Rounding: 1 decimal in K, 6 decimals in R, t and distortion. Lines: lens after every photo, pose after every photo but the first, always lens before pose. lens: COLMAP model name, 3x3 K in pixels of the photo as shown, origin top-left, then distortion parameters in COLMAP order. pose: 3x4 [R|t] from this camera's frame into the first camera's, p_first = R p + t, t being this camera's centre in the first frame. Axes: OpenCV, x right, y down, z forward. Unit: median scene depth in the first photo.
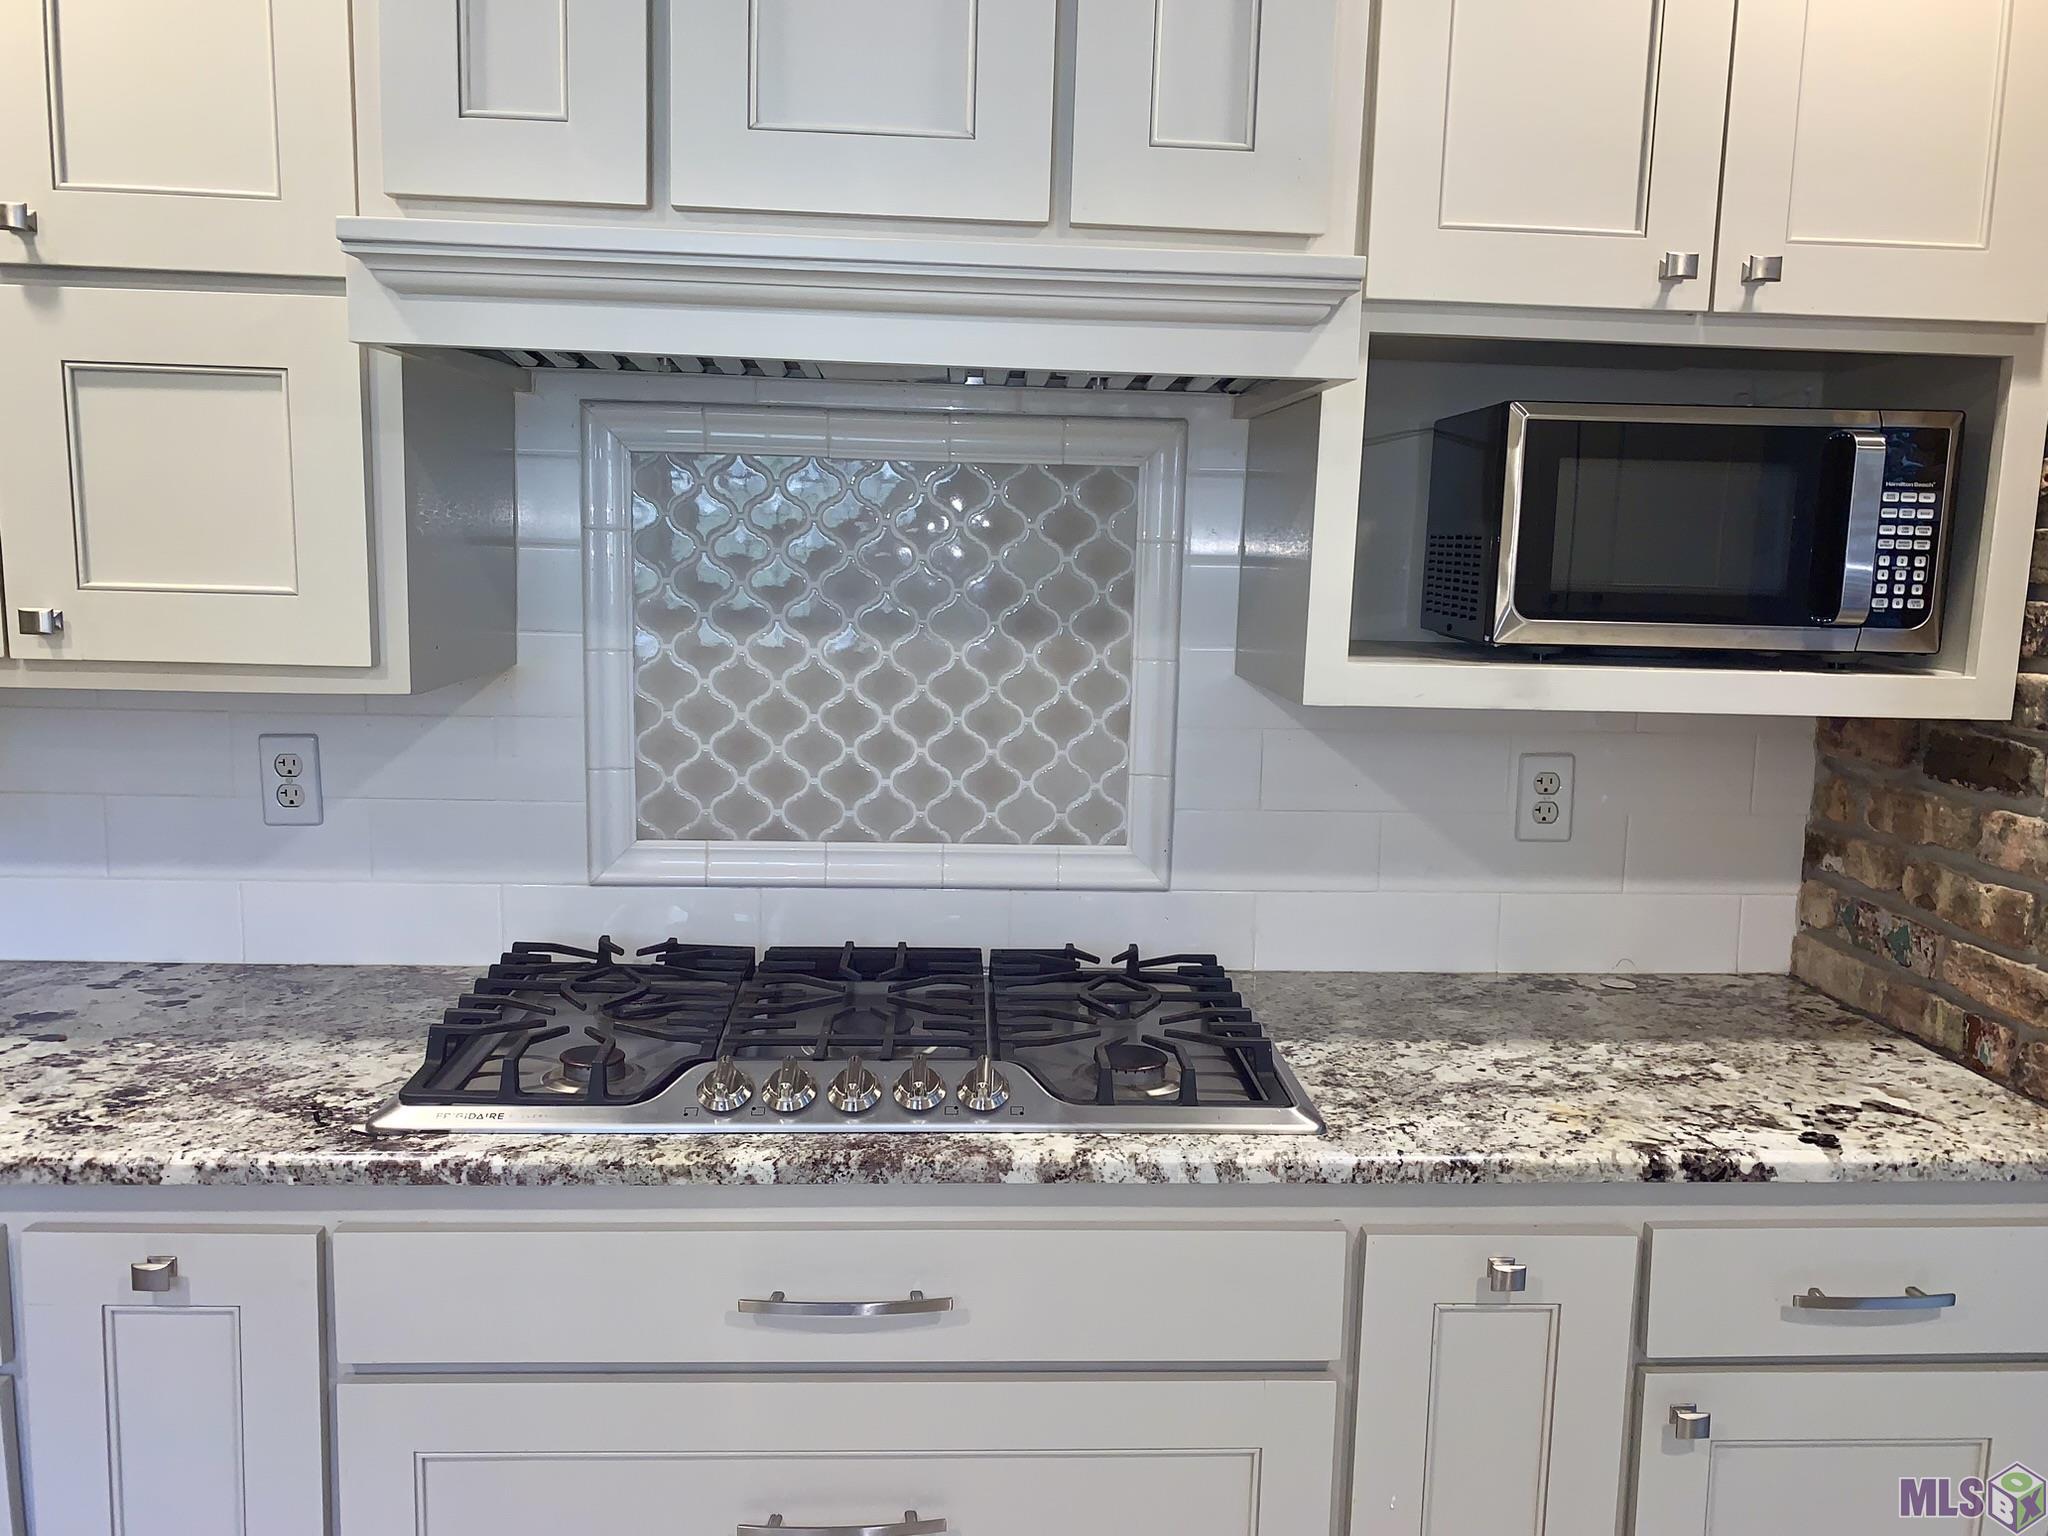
lens RADIAL K [[1453.4, 0, 1083.4], [0, 1453.4, 774.3], [0, 0, 1]] dist [0.006373, -0.000852]
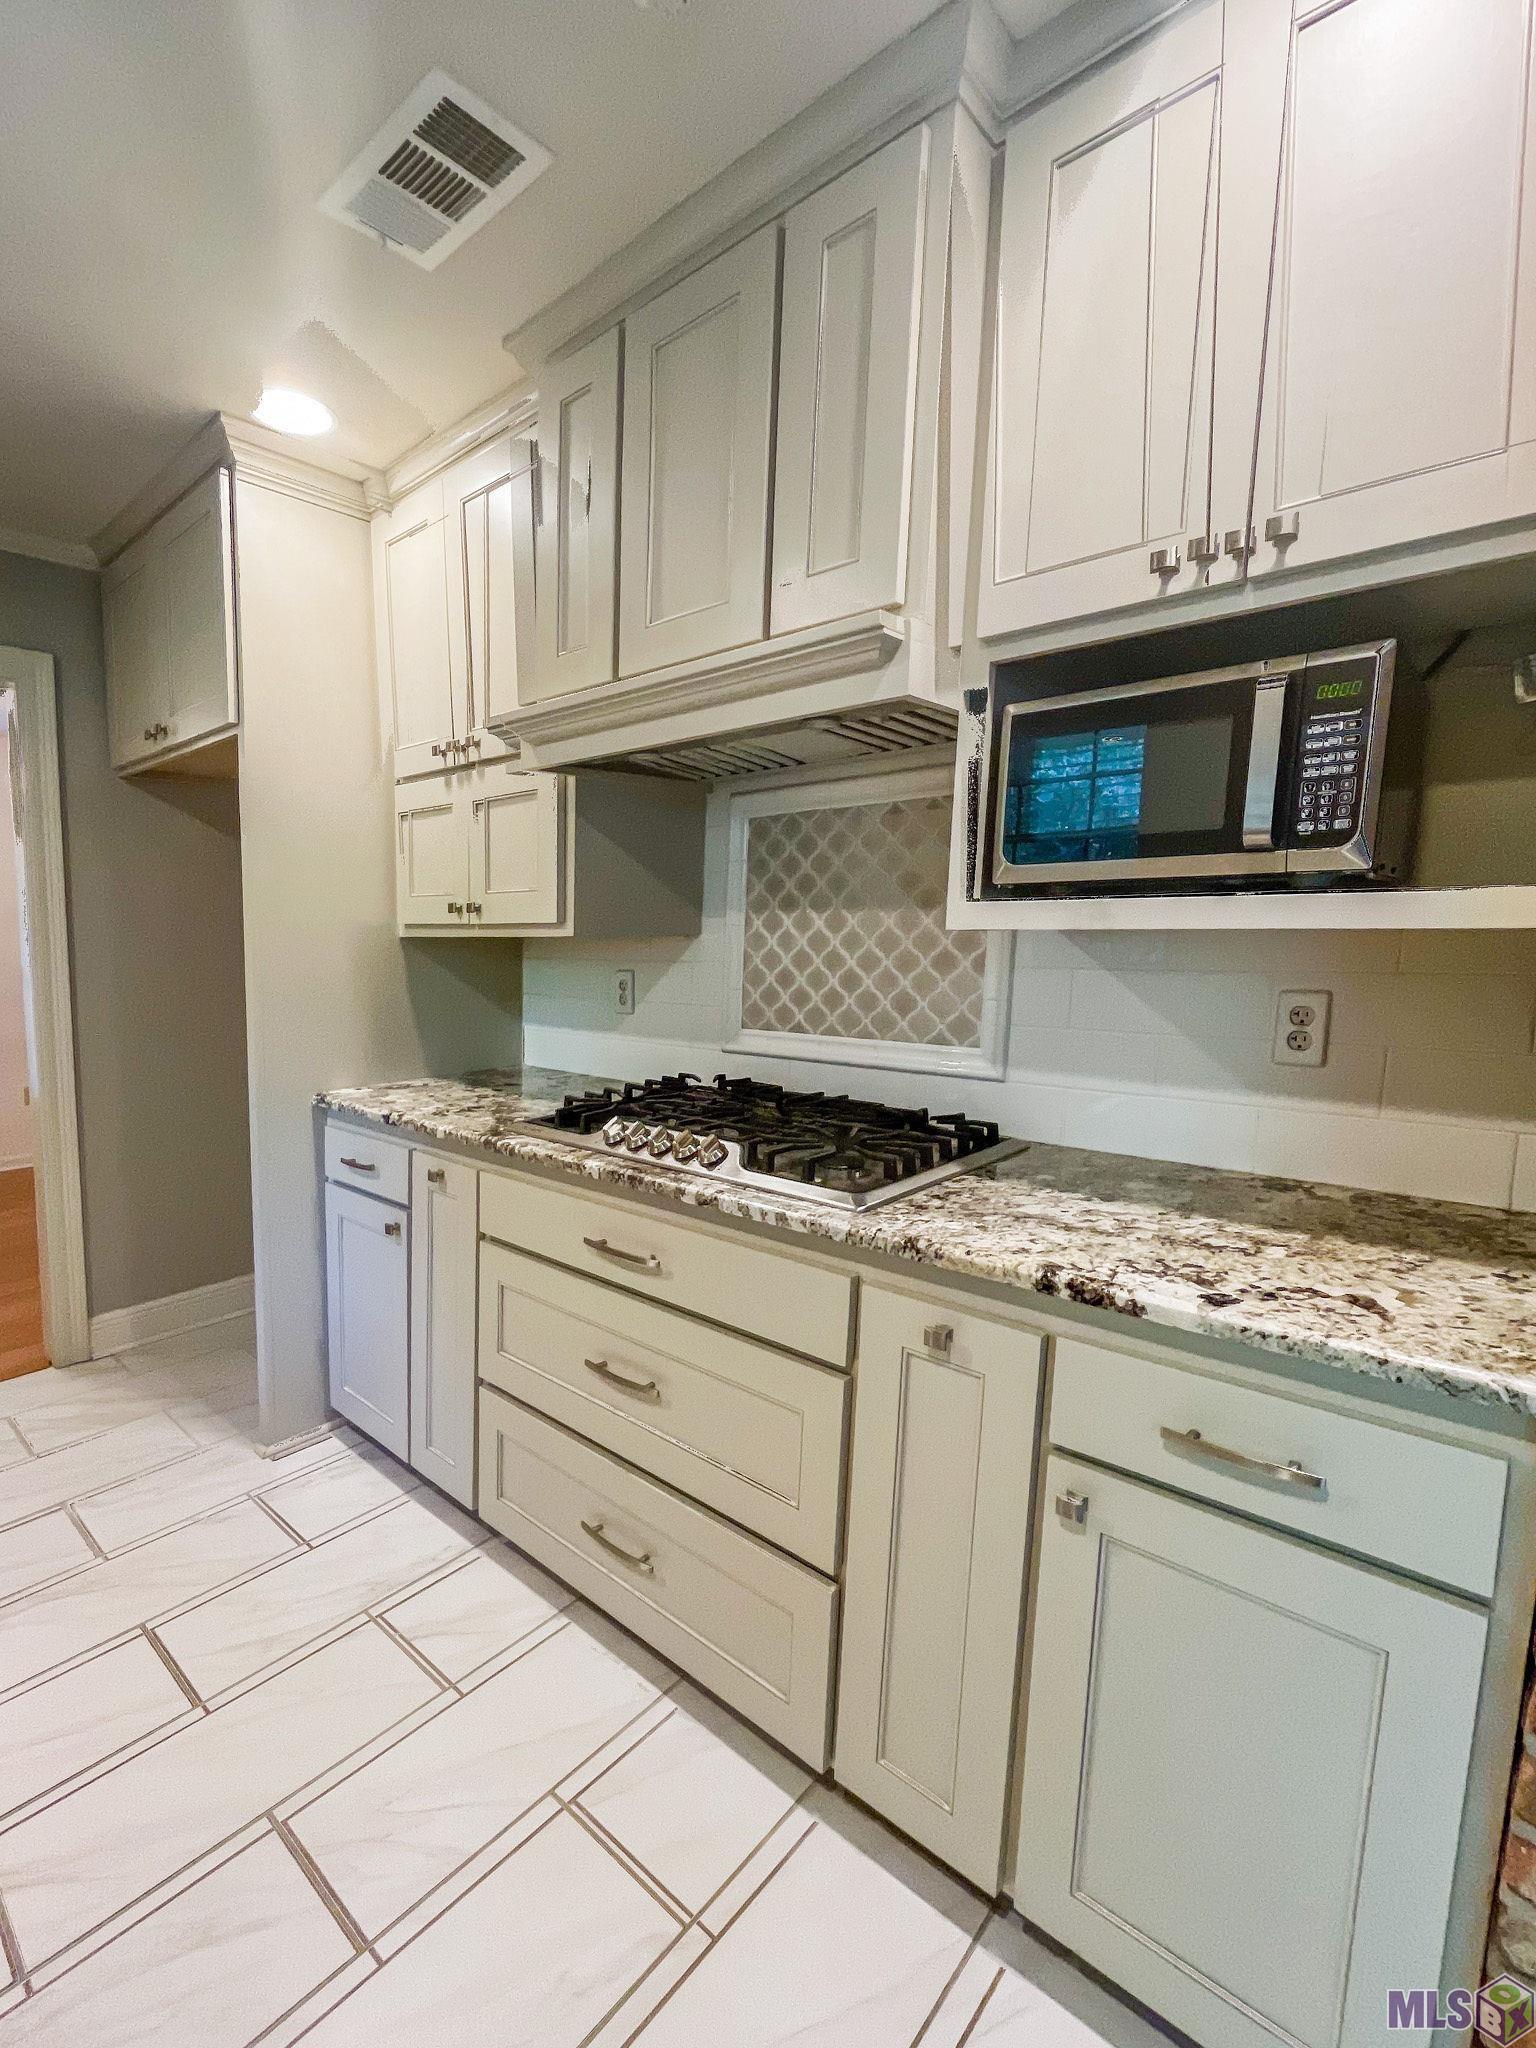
lens RADIAL K [[915.3, 0, 828.8], [0, 915.3, 1036.4], [0, 0, 1]] dist [-0.003038, 0.000406]
pose [[0.745321, 0.045200, -0.665172, 0.700872], [-0.072071, 0.997315, -0.012985, 0.079088], [0.662799, 0.057618, 0.746577, 0.264647]]
